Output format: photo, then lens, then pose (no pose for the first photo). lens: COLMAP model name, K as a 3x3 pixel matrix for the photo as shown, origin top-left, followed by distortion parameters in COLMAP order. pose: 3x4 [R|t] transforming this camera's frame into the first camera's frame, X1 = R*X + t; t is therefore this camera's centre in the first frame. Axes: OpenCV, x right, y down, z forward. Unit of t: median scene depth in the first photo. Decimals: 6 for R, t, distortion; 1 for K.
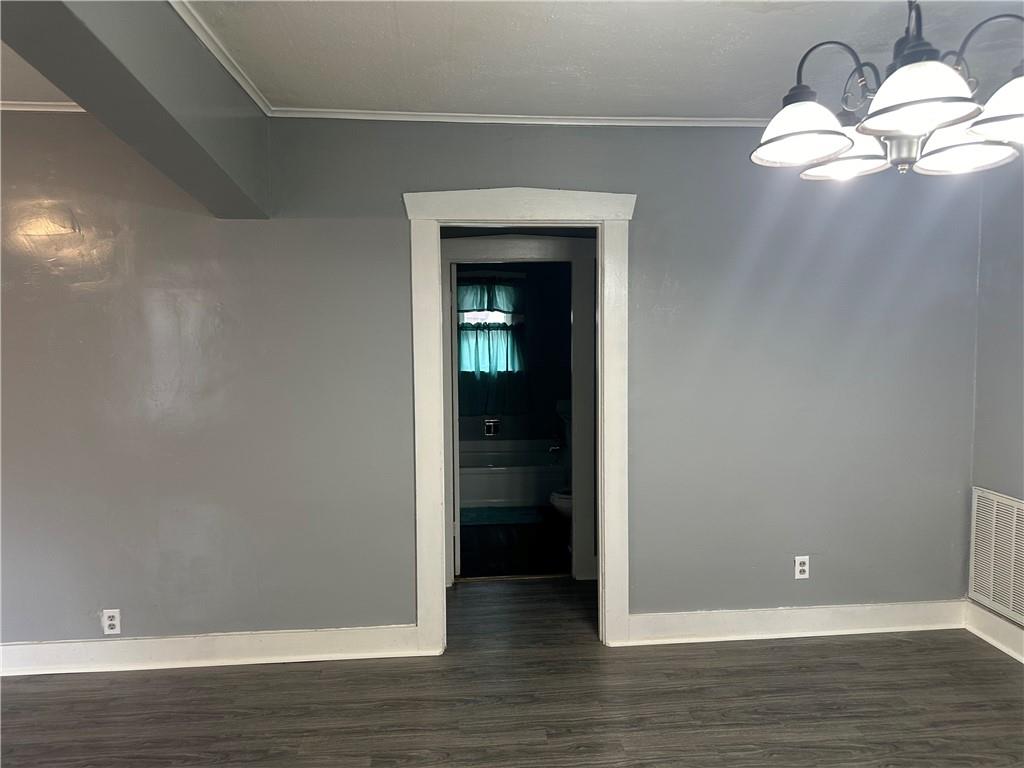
lens RADIAL K [[709.3, 0, 511.2], [0, 709.3, 379.6], [0, 0, 1]] dist [0.022115, -0.016314]
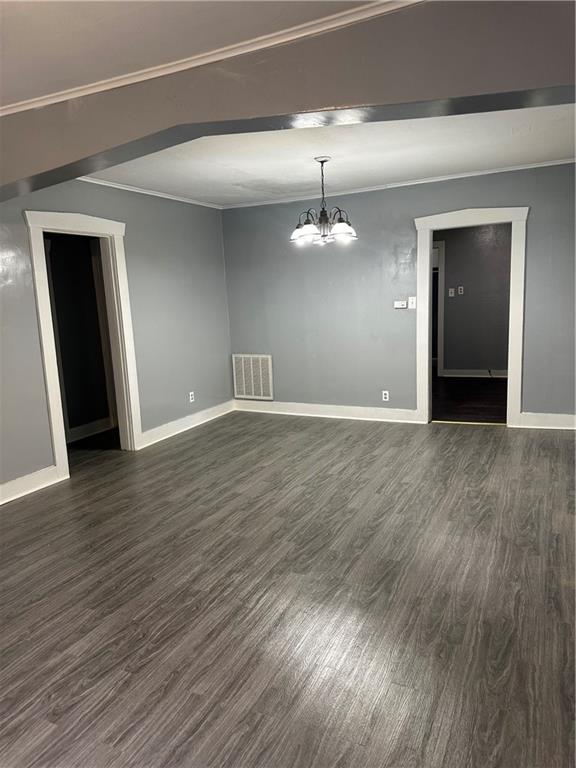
lens RADIAL K [[532.0, 0, 289.4], [0, 532.0, 385.4], [0, 0, 1]] dist [0.022115, -0.016314]
pose [[0.518585, -0.158765, 0.840157, -0.902011], [0.086140, 0.987311, 0.133404, 0.027446], [-0.850676, 0.003190, 0.525681, -0.171708]]
